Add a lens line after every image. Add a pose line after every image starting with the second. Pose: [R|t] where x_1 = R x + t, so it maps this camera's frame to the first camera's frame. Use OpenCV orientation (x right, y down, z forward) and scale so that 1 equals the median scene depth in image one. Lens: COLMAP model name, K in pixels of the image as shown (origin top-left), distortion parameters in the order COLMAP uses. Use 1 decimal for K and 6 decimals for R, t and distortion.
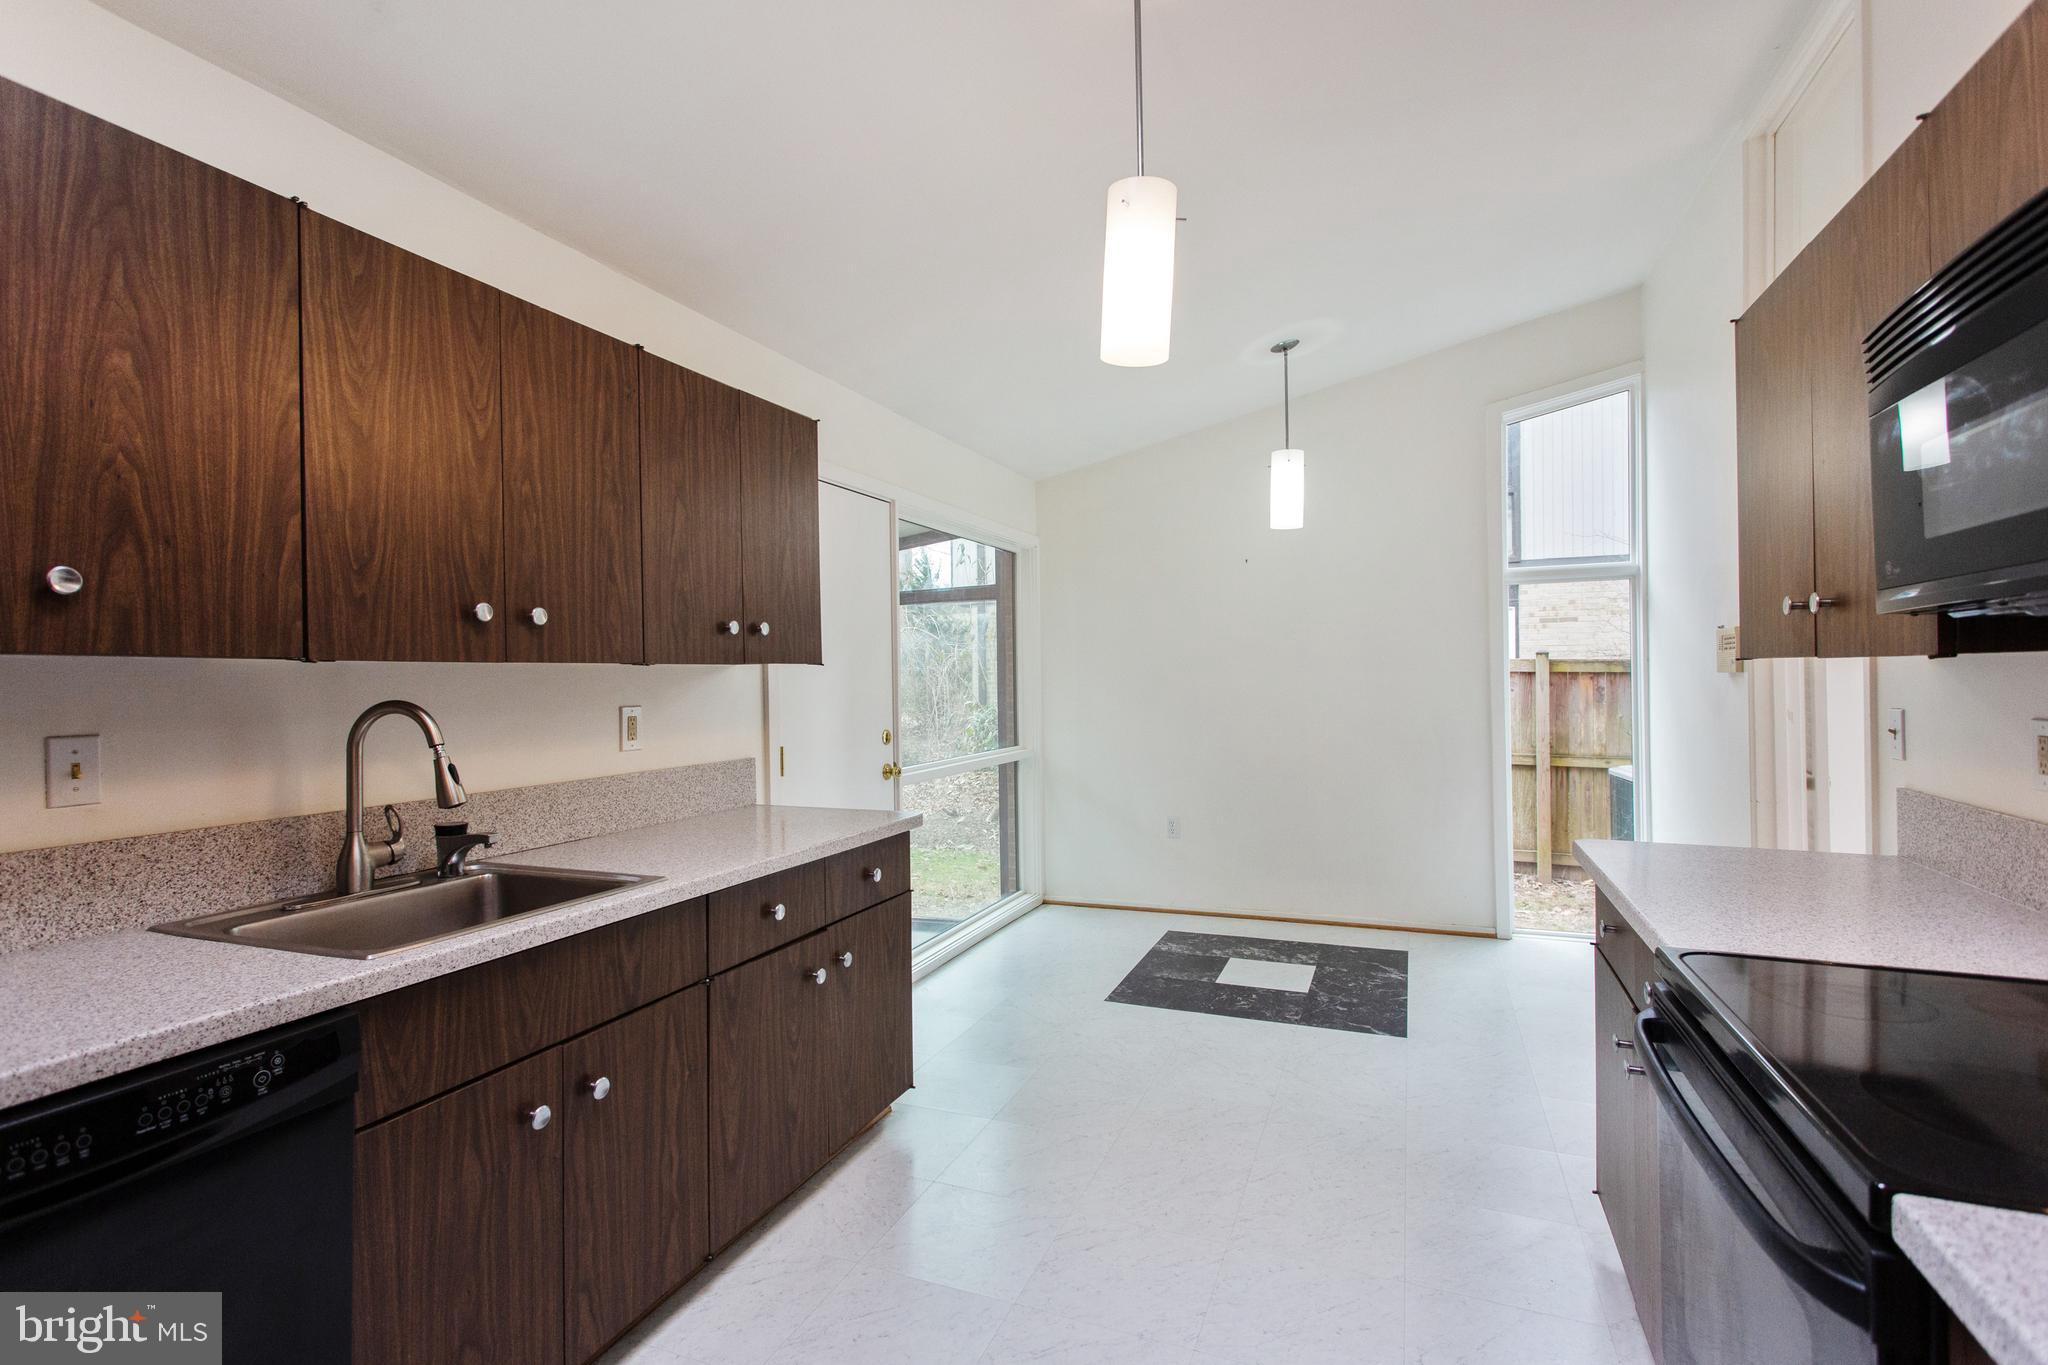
lens RADIAL K [[962.6, 0, 1024.0], [0, 962.6, 682.5], [0, 0, 1]] dist [0.000319, 0.000069]
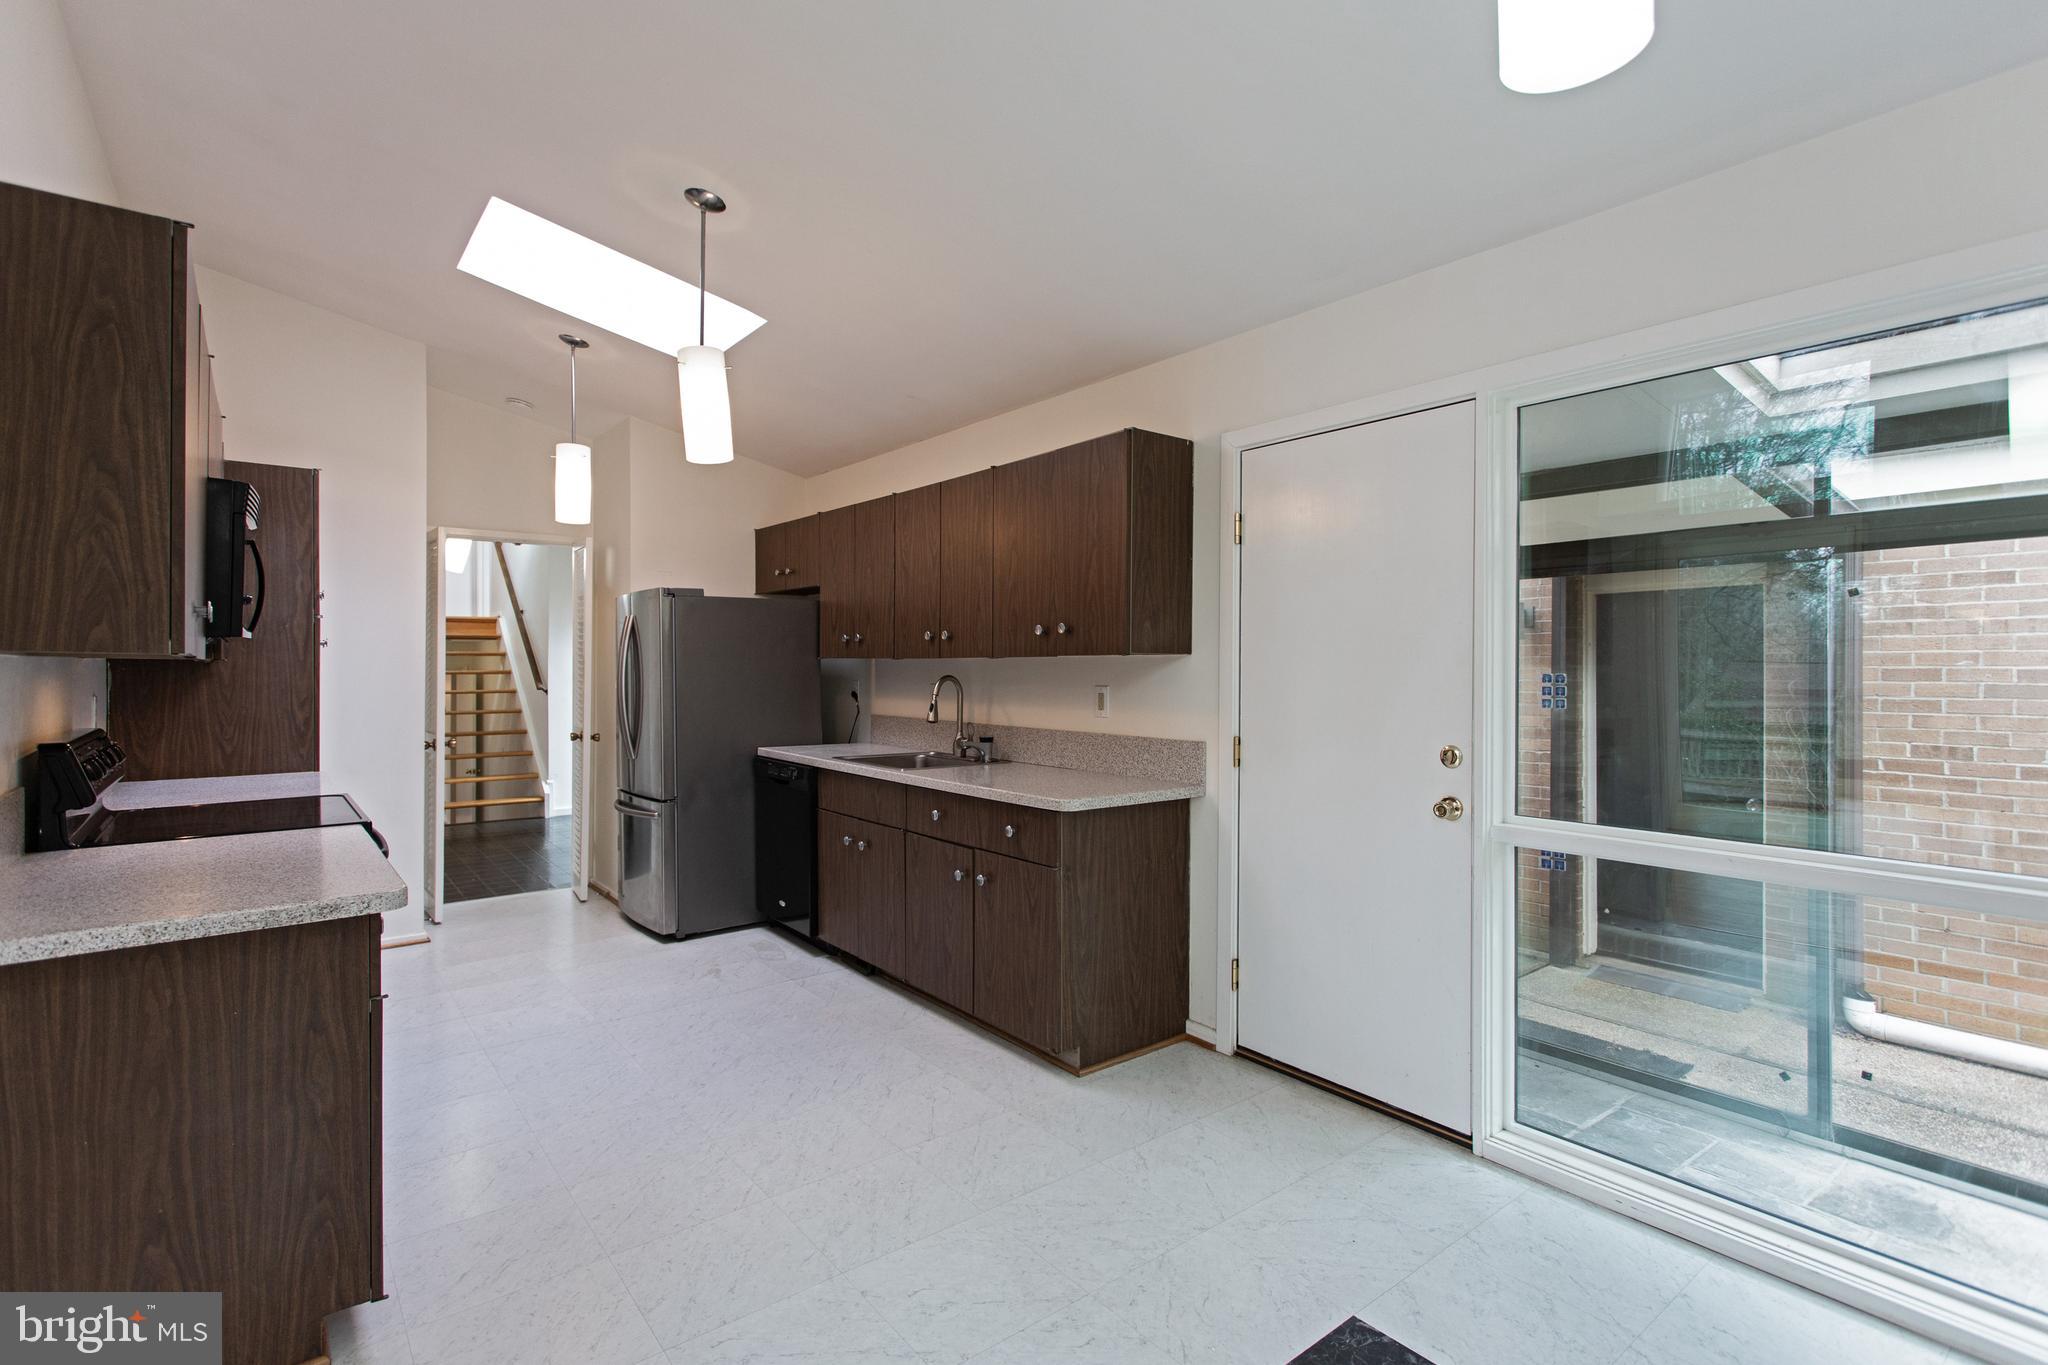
lens RADIAL K [[962.6, 0, 1024.0], [0, 962.6, 682.5], [0, 0, 1]] dist [0.000319, 0.000069]
pose [[-0.500000, 0.022736, -0.865727, 1.022828], [-0.000531, 0.999647, 0.026559, -0.021146], [0.866025, 0.013740, -0.499812, 1.889756]]
